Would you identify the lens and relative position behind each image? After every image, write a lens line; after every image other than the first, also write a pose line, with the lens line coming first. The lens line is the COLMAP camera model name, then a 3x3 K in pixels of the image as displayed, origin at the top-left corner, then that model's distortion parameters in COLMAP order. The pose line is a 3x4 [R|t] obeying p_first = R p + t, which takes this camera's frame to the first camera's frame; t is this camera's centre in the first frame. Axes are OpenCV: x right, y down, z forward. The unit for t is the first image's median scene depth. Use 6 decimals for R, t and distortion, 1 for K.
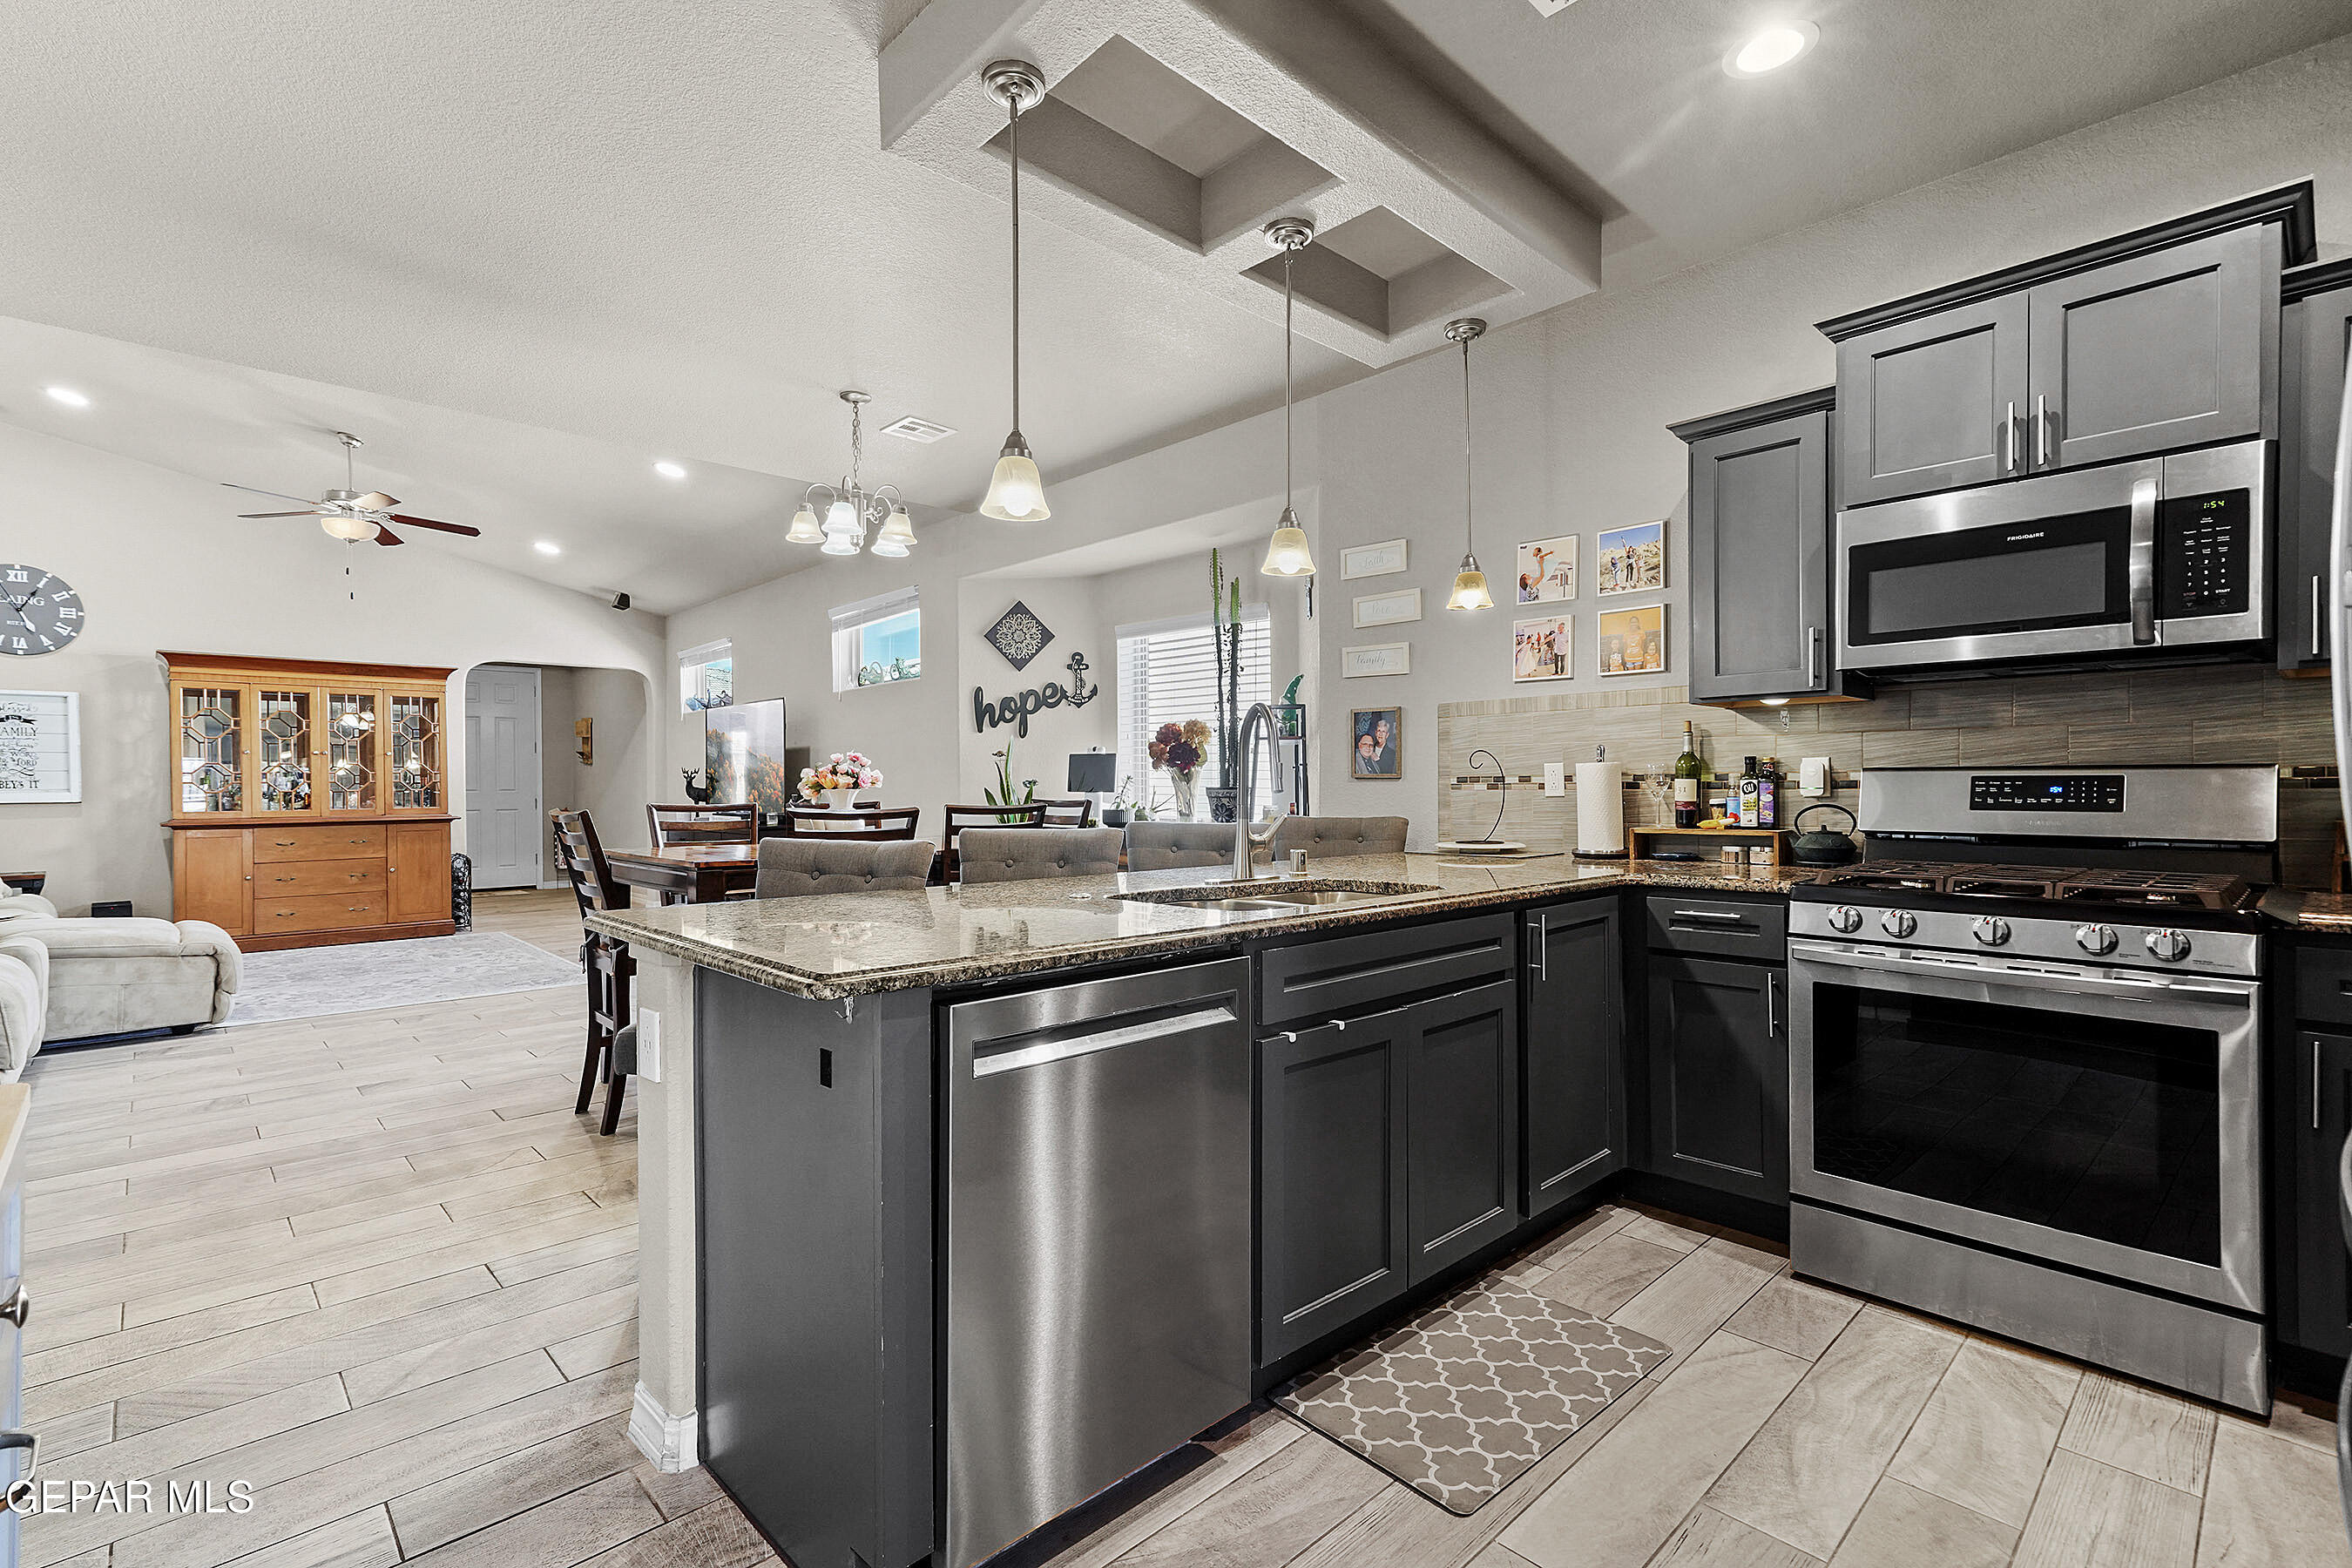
lens RADIAL K [[1063.5, 0, 1172.4], [0, 1063.5, 790.1], [0, 0, 1]] dist [0.014828, 0.000628]
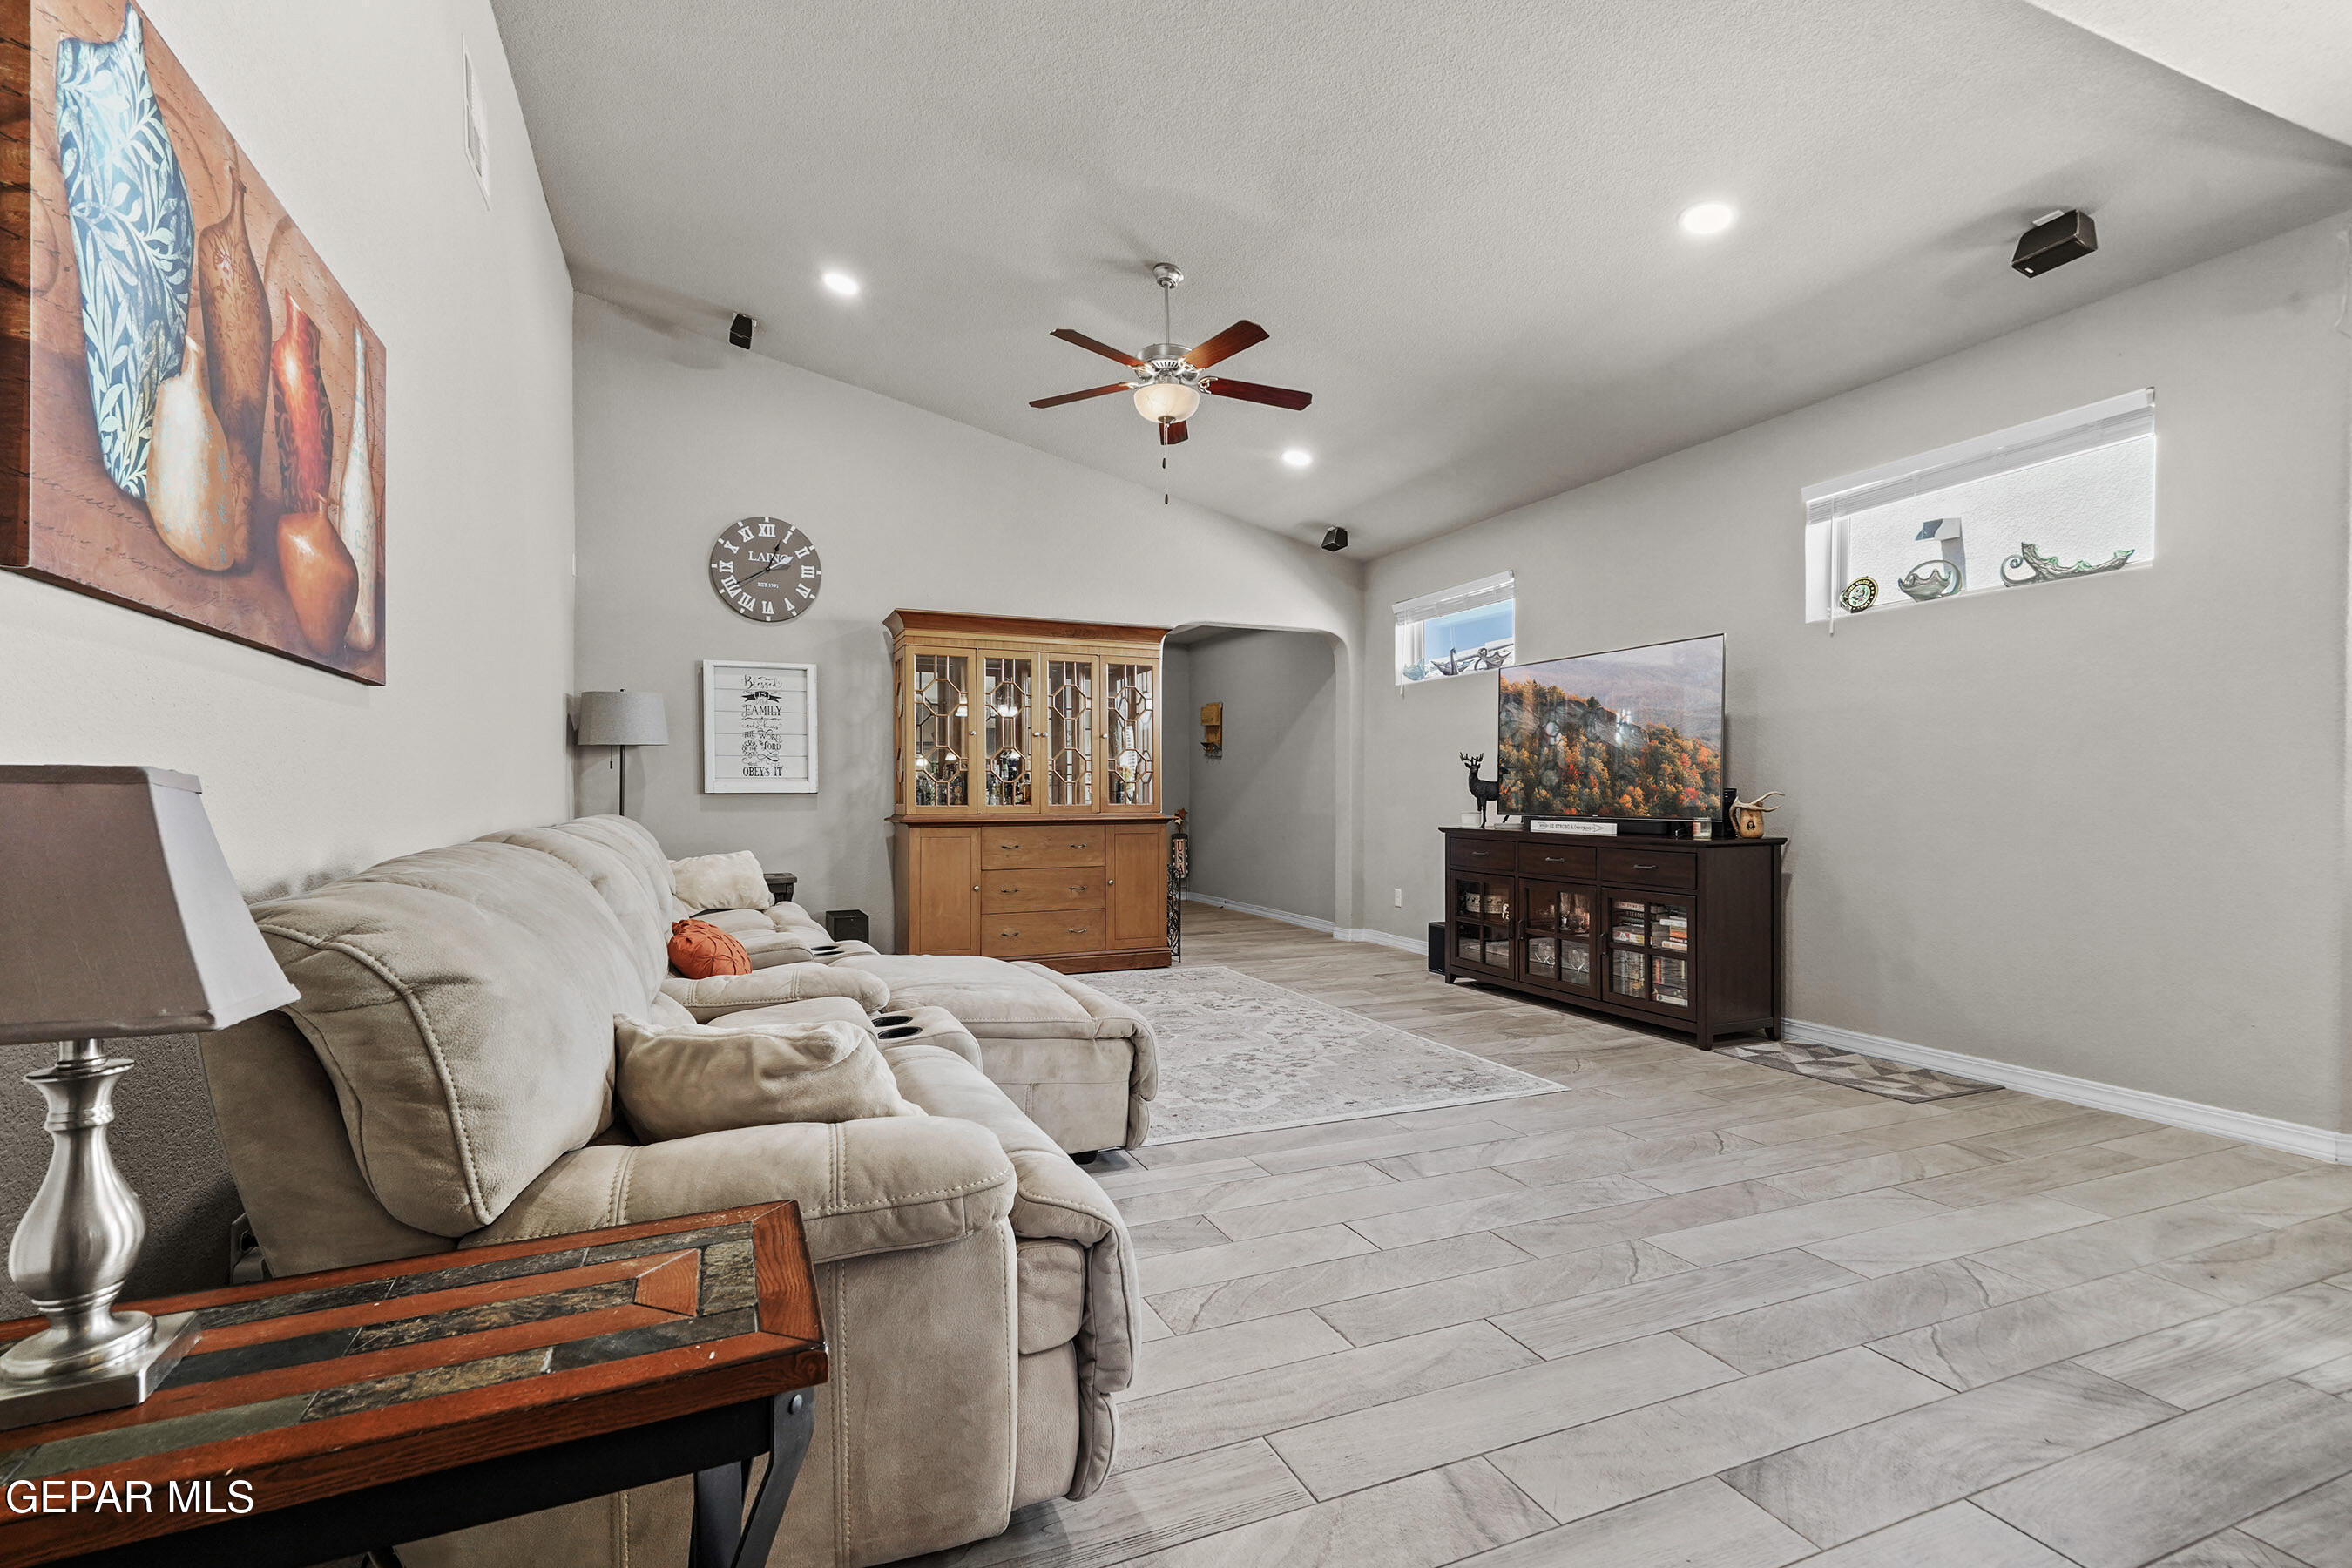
lens RADIAL K [[1063.5, 0, 1172.4], [0, 1063.5, 790.1], [0, 0, 1]] dist [0.014828, 0.000628]
pose [[0.939450, 0.006433, -0.342624, -0.992731], [-0.008890, 0.999945, -0.005602, 0.024322], [0.342570, 0.008308, 0.939456, 0.661944]]
